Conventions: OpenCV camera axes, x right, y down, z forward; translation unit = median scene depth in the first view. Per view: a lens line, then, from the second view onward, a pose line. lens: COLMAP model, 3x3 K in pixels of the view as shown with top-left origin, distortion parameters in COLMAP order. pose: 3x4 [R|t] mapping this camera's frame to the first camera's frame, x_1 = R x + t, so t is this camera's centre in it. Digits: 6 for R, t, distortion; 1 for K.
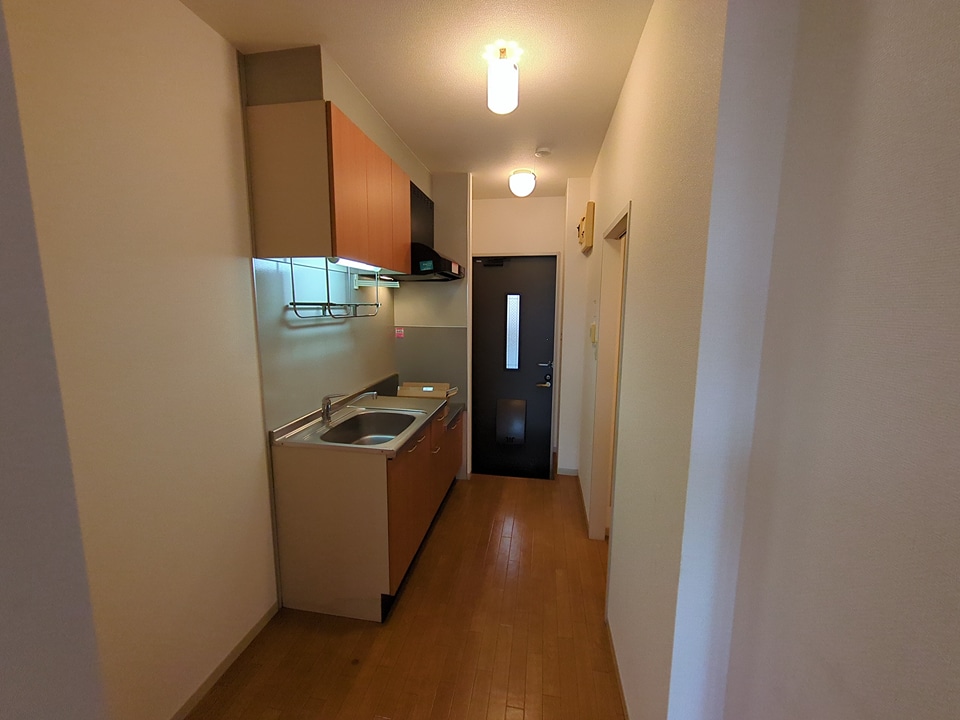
lens RADIAL K [[387.3, 0, 475.2], [0, 387.3, 360.7], [0, 0, 1]] dist [0.008786, -0.000019]
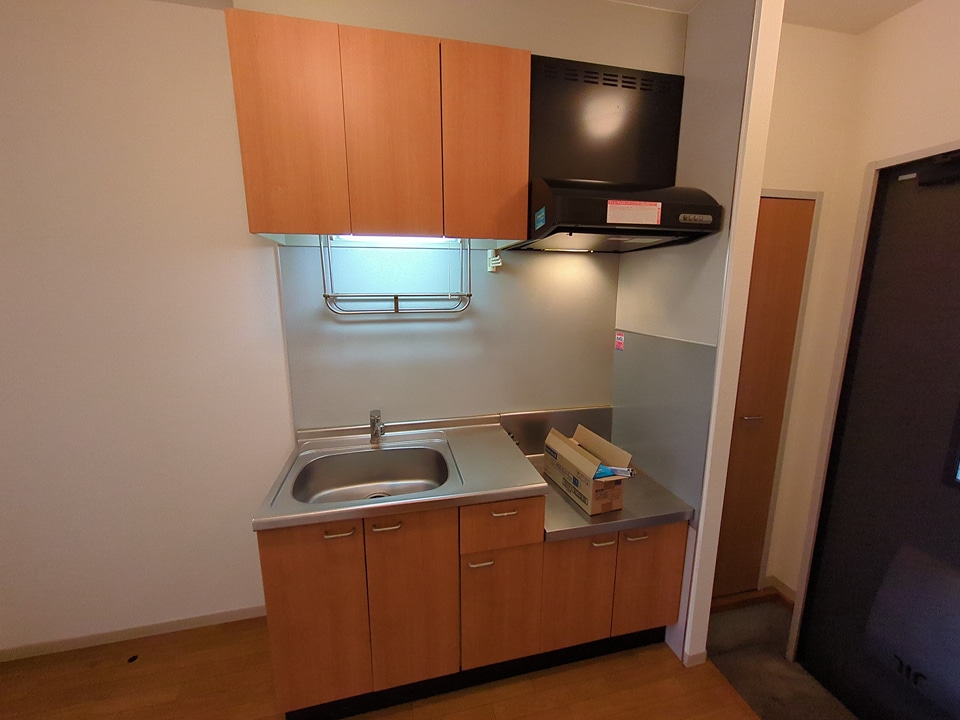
lens RADIAL K [[387.3, 0, 475.2], [0, 387.3, 360.7], [0, 0, 1]] dist [0.008786, -0.000019]
pose [[0.393501, 0.163124, -0.904736, 0.362368], [-0.126170, 0.984402, 0.122613, -0.120239], [0.910625, 0.065902, 0.407944, 0.771168]]
